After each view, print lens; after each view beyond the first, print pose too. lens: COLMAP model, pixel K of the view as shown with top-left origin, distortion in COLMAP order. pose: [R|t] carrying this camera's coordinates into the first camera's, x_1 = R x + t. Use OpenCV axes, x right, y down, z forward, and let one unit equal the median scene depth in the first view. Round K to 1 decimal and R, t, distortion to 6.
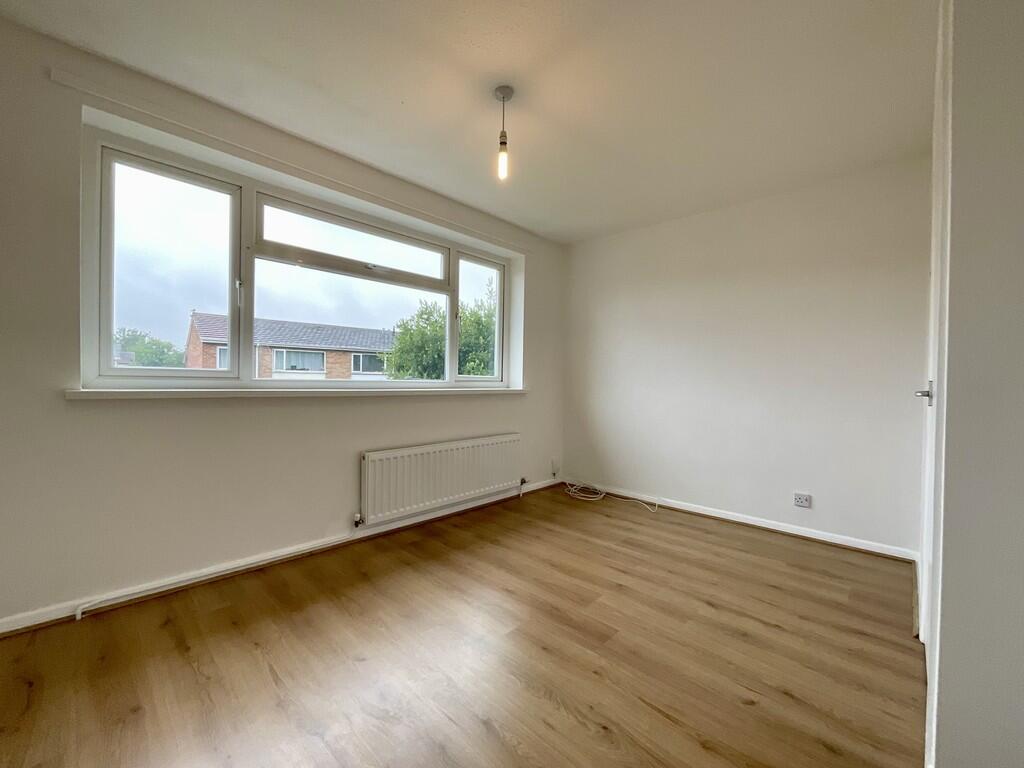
lens RADIAL K [[420.5, 0, 512.0], [0, 420.5, 384.0], [0, 0, 1]] dist [0.000308, -0.000002]
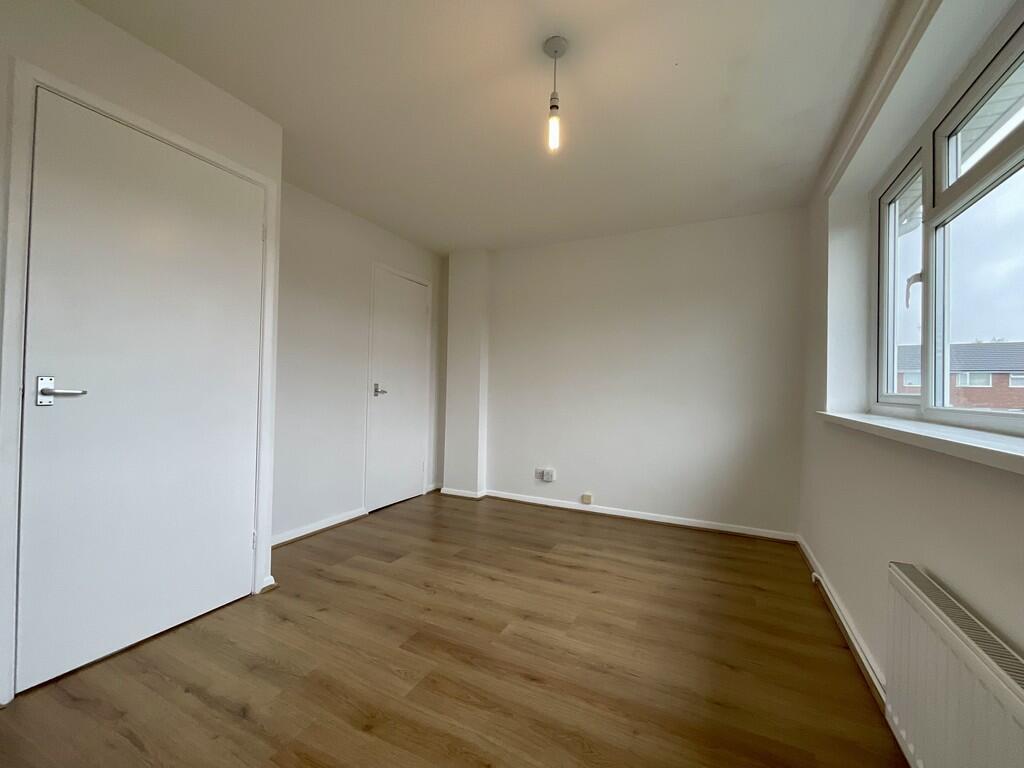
lens RADIAL K [[420.5, 0, 512.0], [0, 420.5, 384.0], [0, 0, 1]] dist [0.000308, -0.000002]
pose [[-0.954884, -0.041584, -0.294052, 0.297857], [-0.039365, 0.999134, -0.013467, -0.013958], [0.294358, -0.001284, -0.955695, 1.888478]]
